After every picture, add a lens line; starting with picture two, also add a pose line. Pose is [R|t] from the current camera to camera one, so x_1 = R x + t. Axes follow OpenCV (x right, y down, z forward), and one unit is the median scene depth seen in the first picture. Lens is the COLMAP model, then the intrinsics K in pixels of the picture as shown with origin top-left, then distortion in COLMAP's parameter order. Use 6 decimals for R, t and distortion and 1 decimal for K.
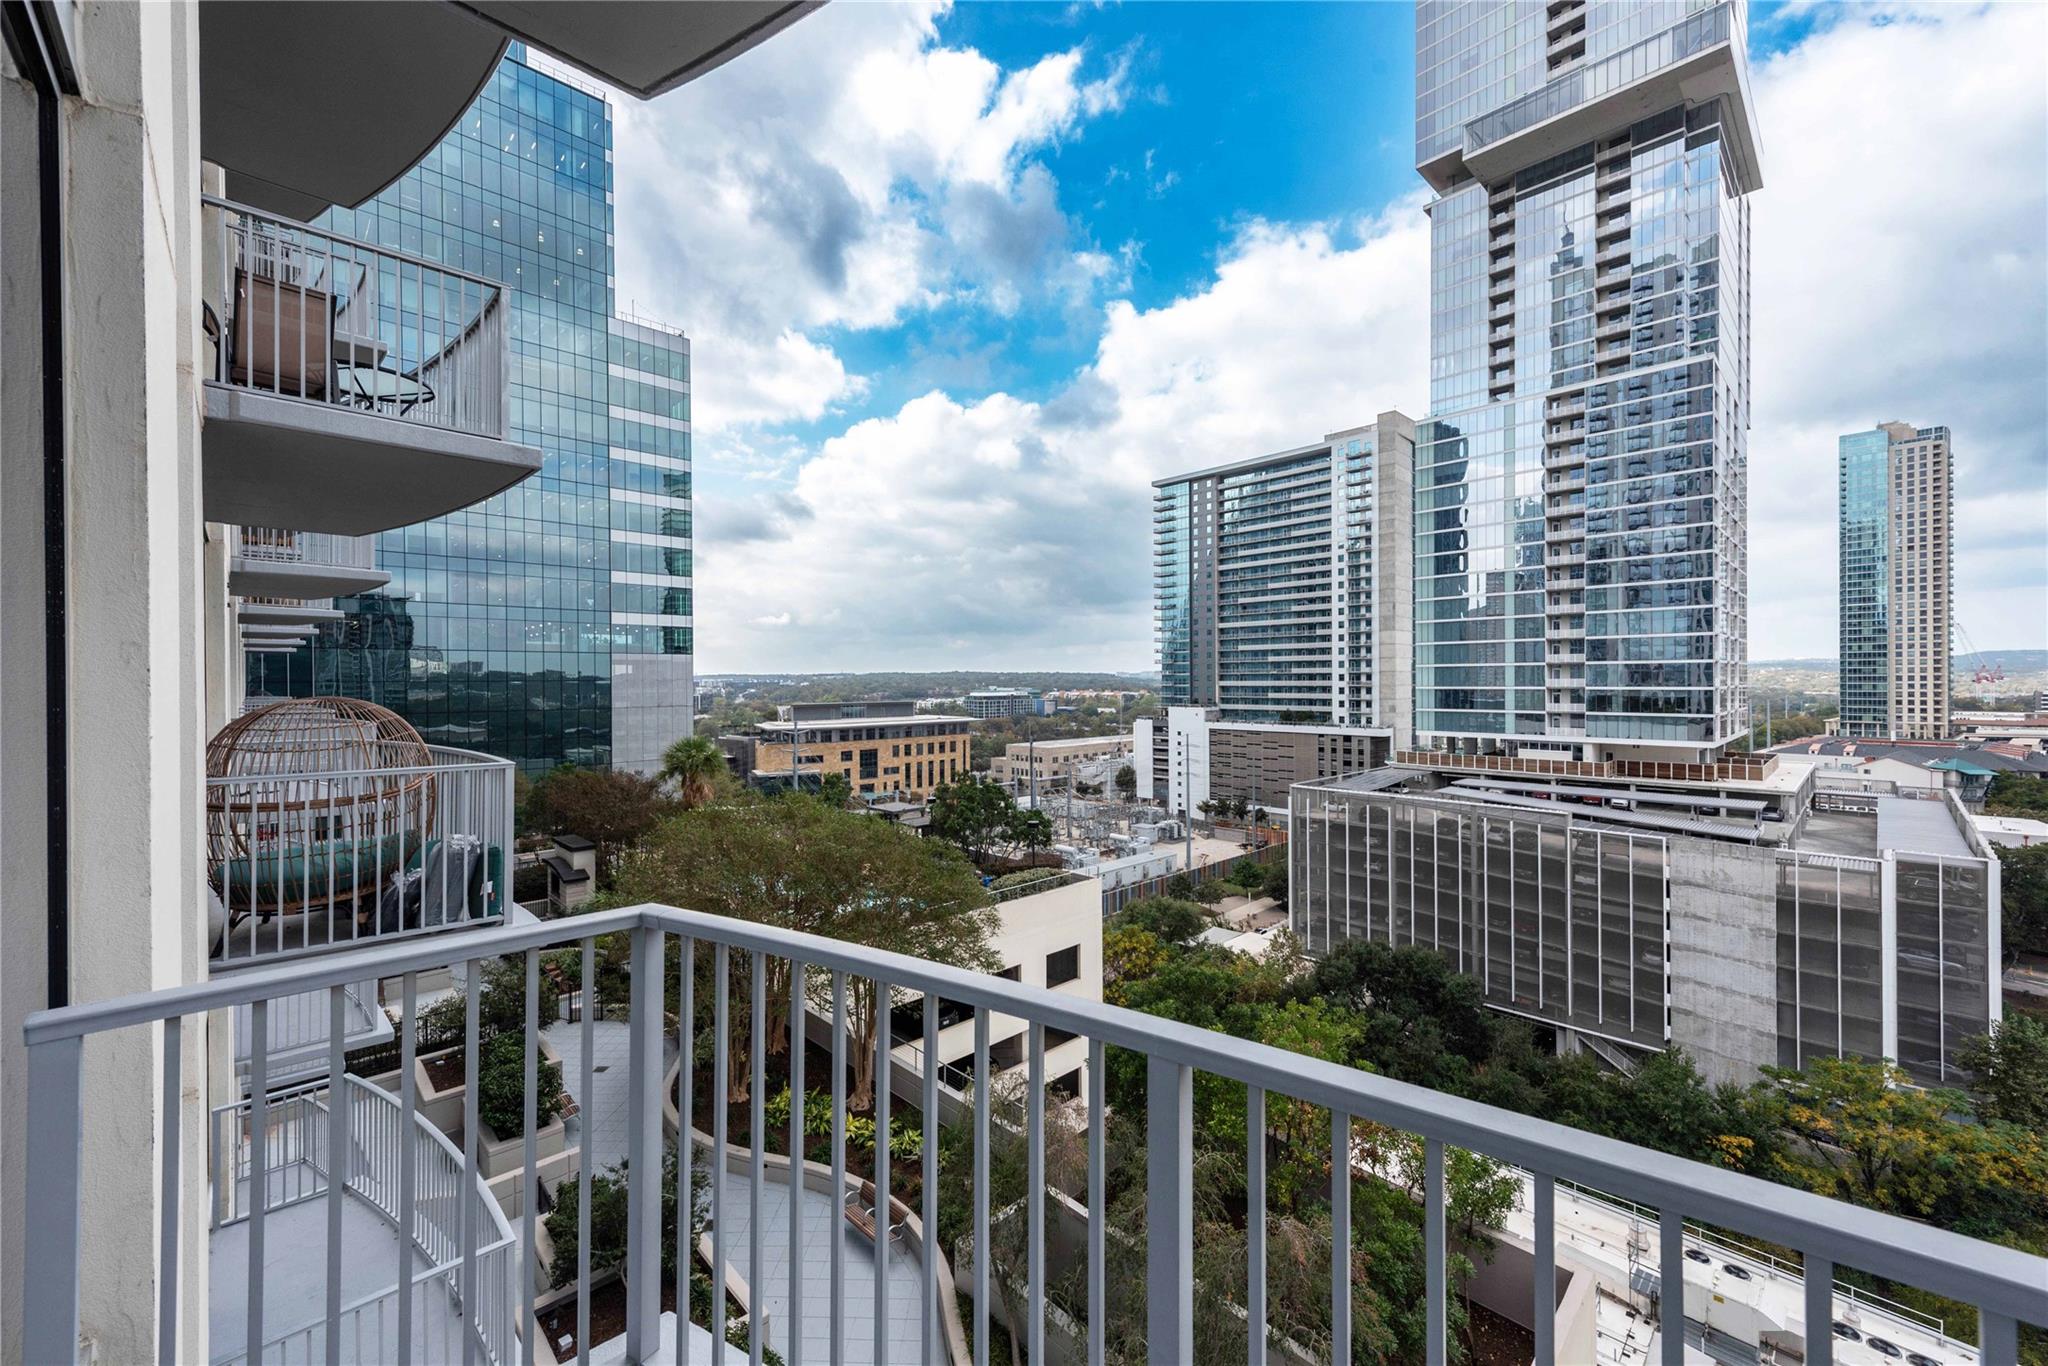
lens RADIAL K [[834.8, 0, 1029.6], [0, 834.8, 680.5], [0, 0, 1]] dist [0.002043, -0.000296]
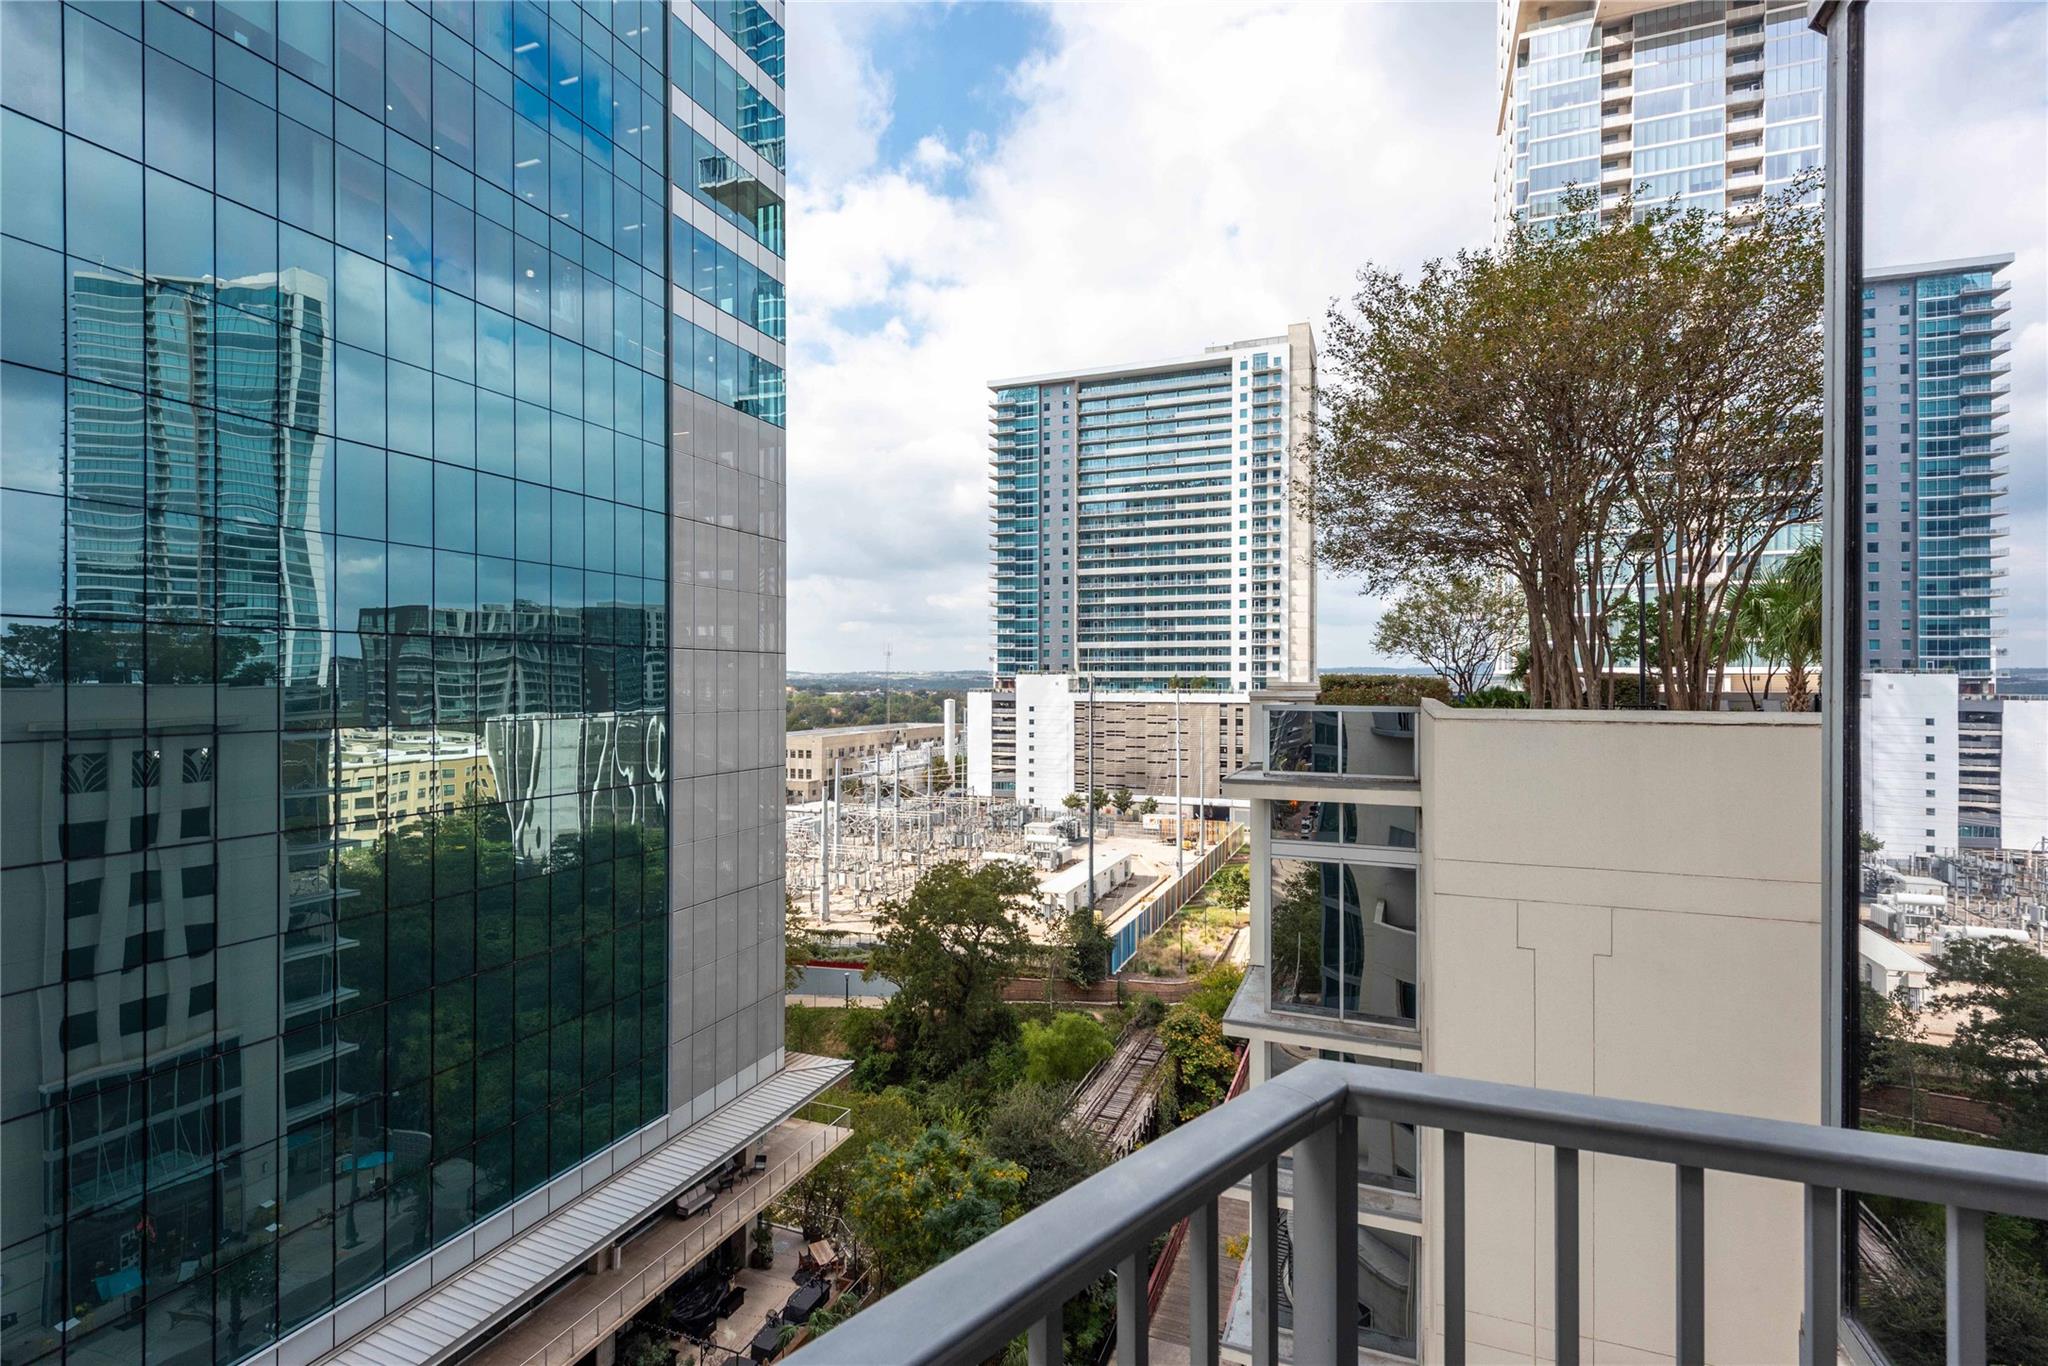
lens RADIAL K [[946.6, 0, 1016.3], [0, 946.6, 689.2], [0, 0, 1]] dist [-0.002255, -0.000709]
pose [[0.900262, 0.000254, 0.435349, -0.218752], [-0.002341, 0.999988, 0.004258, 0.041804], [-0.435343, -0.004853, 0.900252, 0.218250]]
